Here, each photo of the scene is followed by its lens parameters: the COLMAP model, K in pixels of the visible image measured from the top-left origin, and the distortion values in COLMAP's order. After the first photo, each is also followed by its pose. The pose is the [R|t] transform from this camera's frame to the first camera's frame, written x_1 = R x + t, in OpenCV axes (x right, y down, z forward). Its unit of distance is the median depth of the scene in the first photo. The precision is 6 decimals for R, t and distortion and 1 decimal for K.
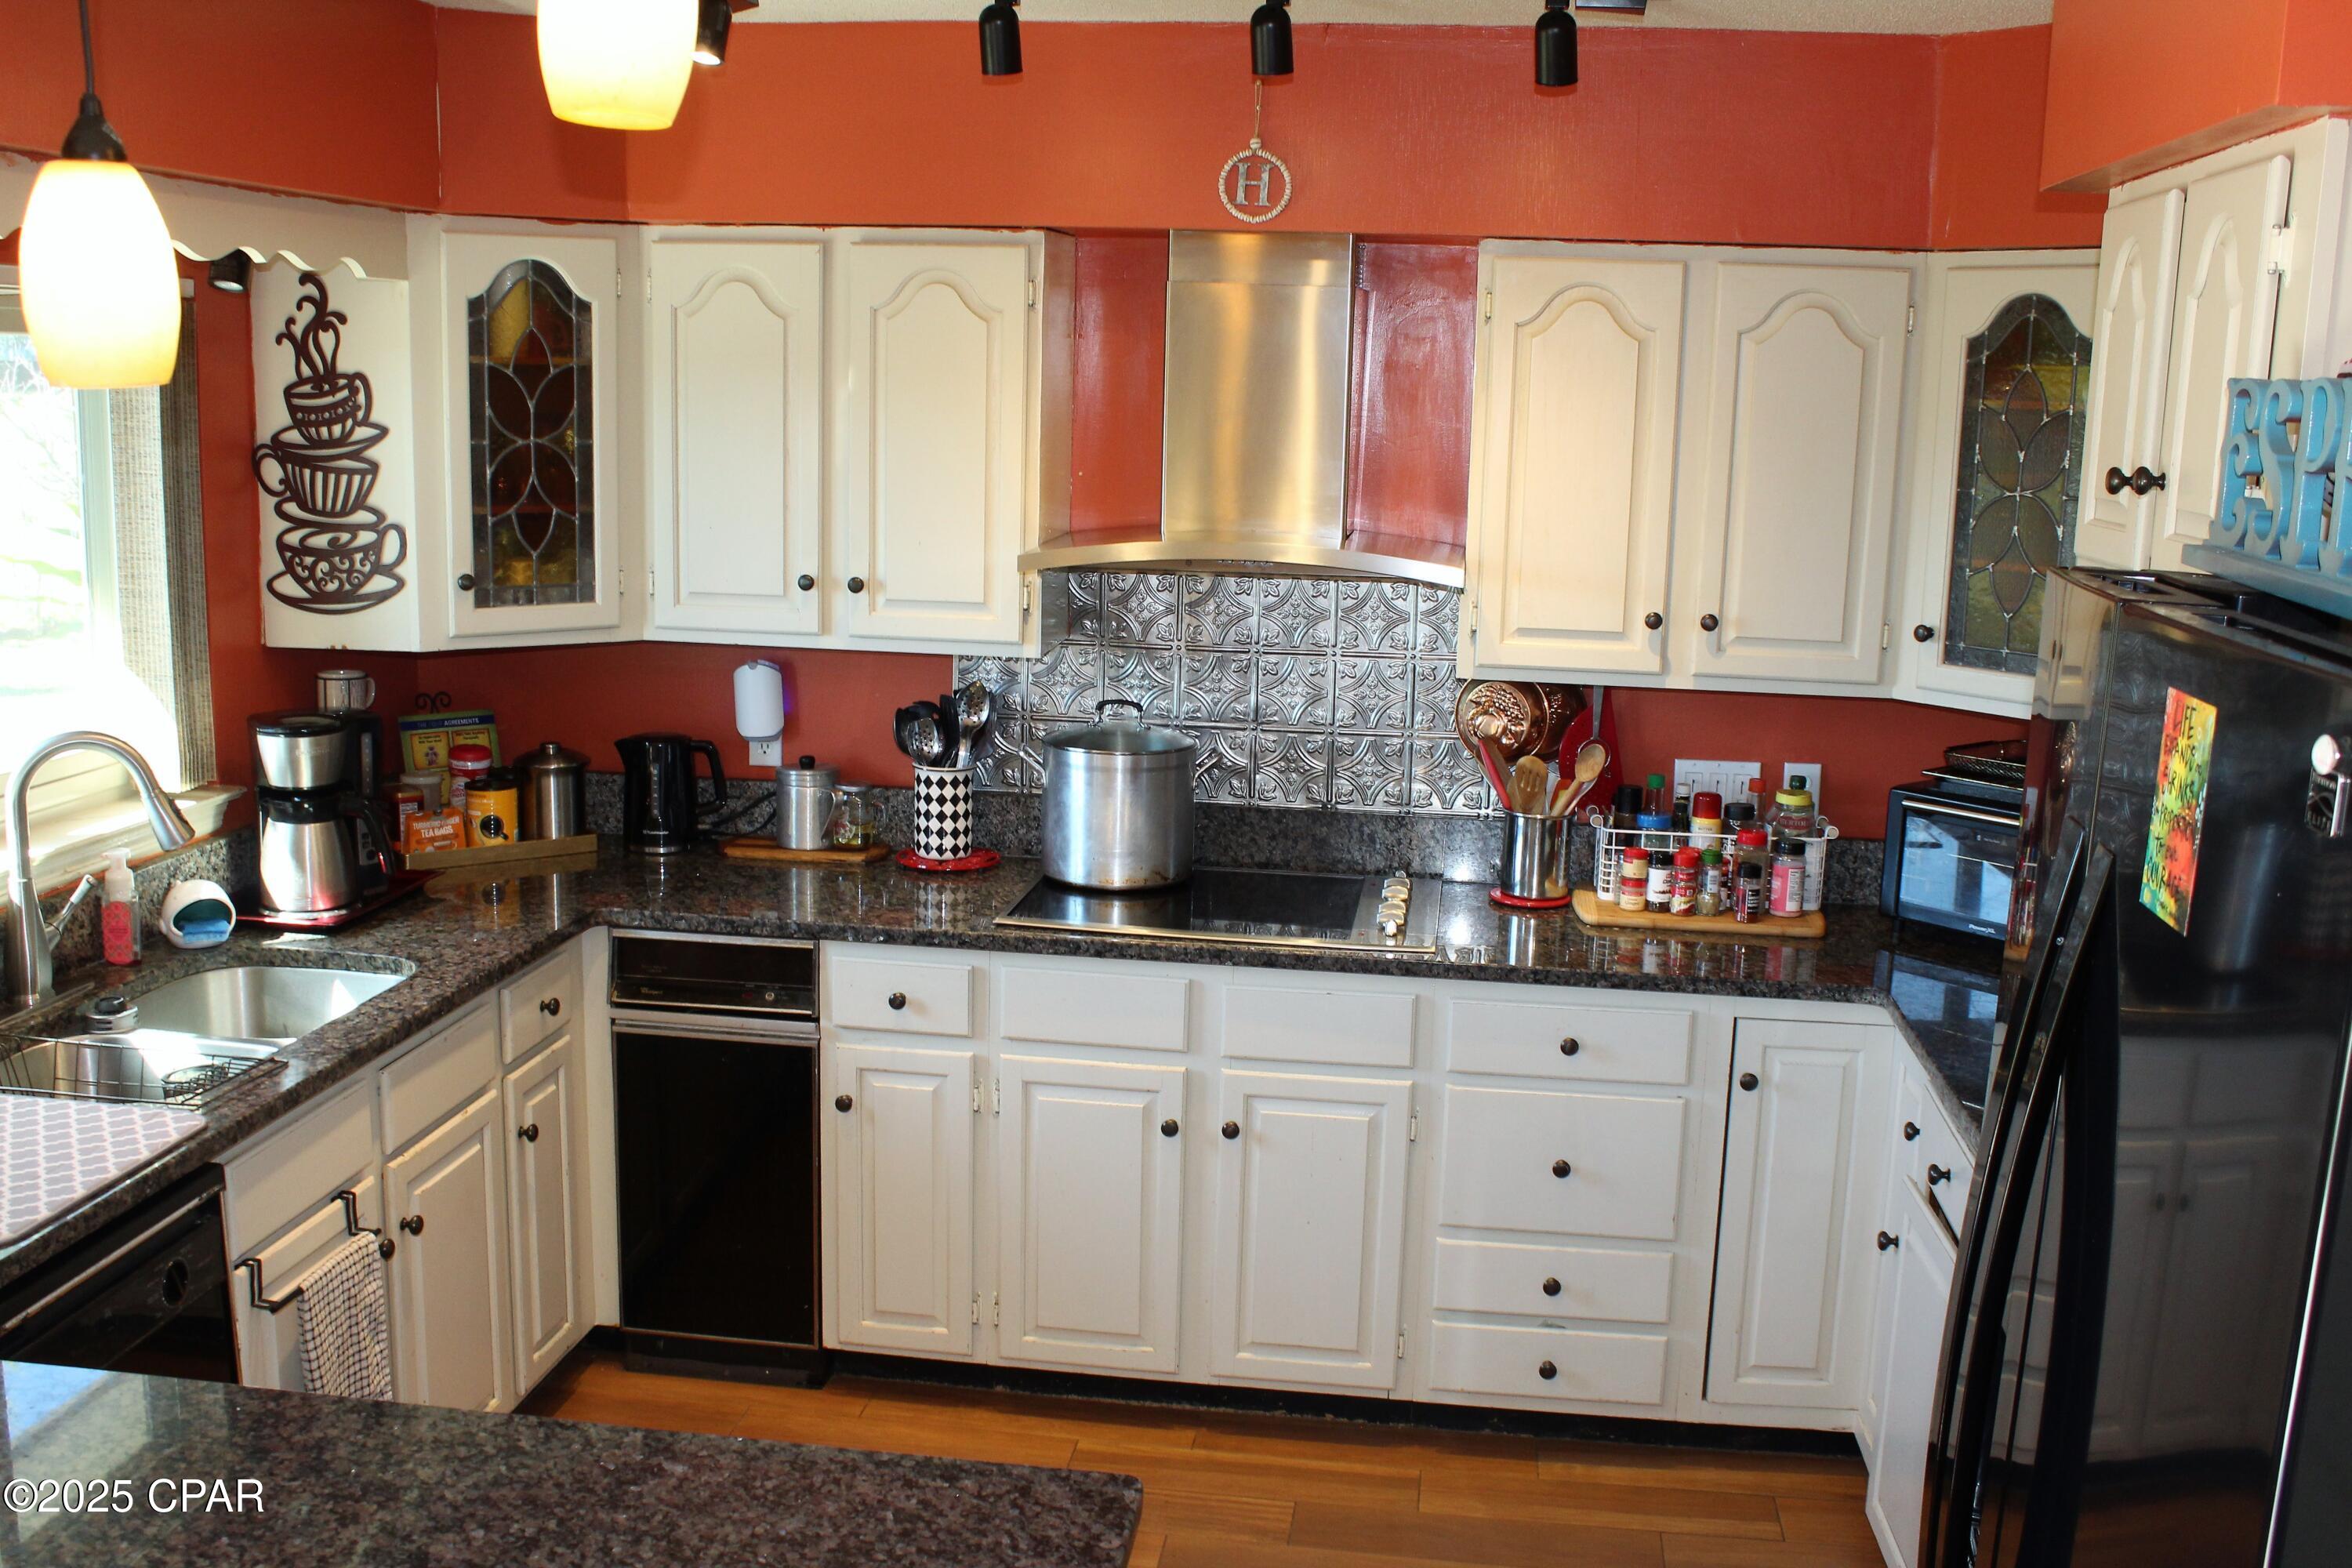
lens RADIAL K [[2193.7, 0, 1152.1], [0, 2193.7, 778.5], [0, 0, 1]] dist [-0.106030, 0.000000]
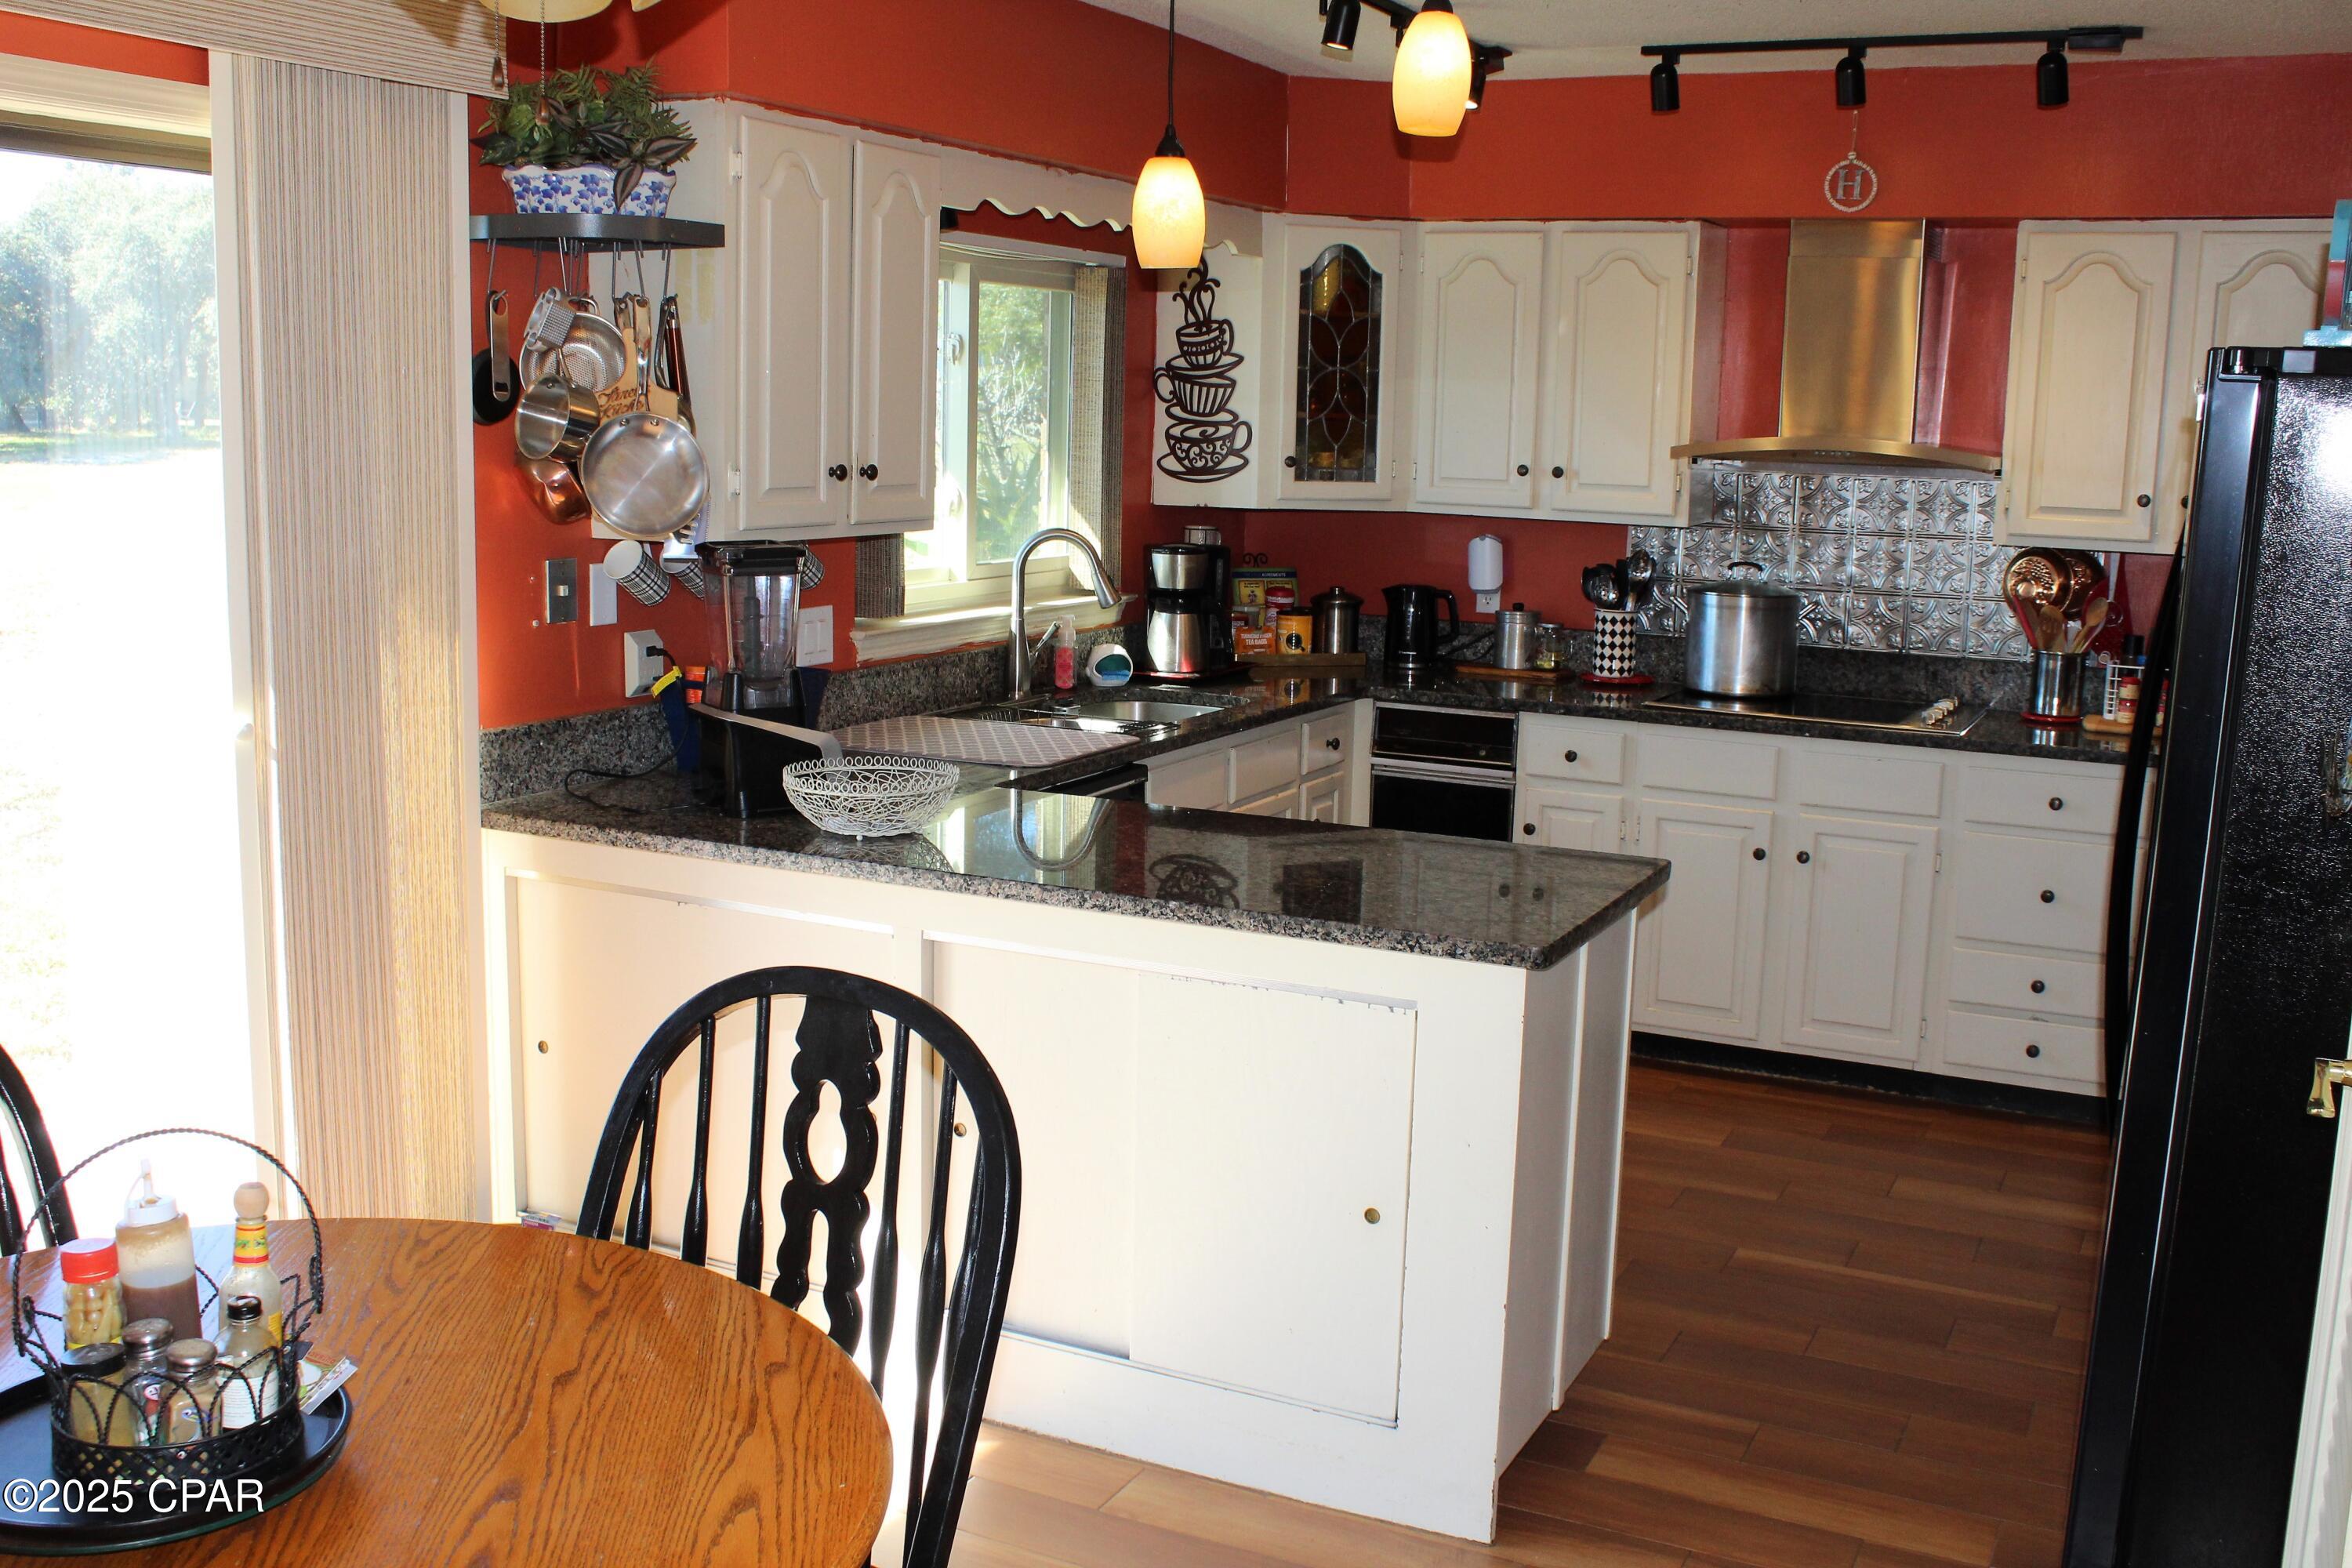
lens RADIAL K [[2193.7, 0, 1163.3], [0, 2193.7, 775.4], [0, 0, 1]] dist [-0.106030, 0.000000]
pose [[0.947938, 0.050285, -0.314459, 0.079316], [-0.057429, 0.998258, -0.013490, 0.146214], [0.313233, 0.030846, 0.949175, -0.428775]]
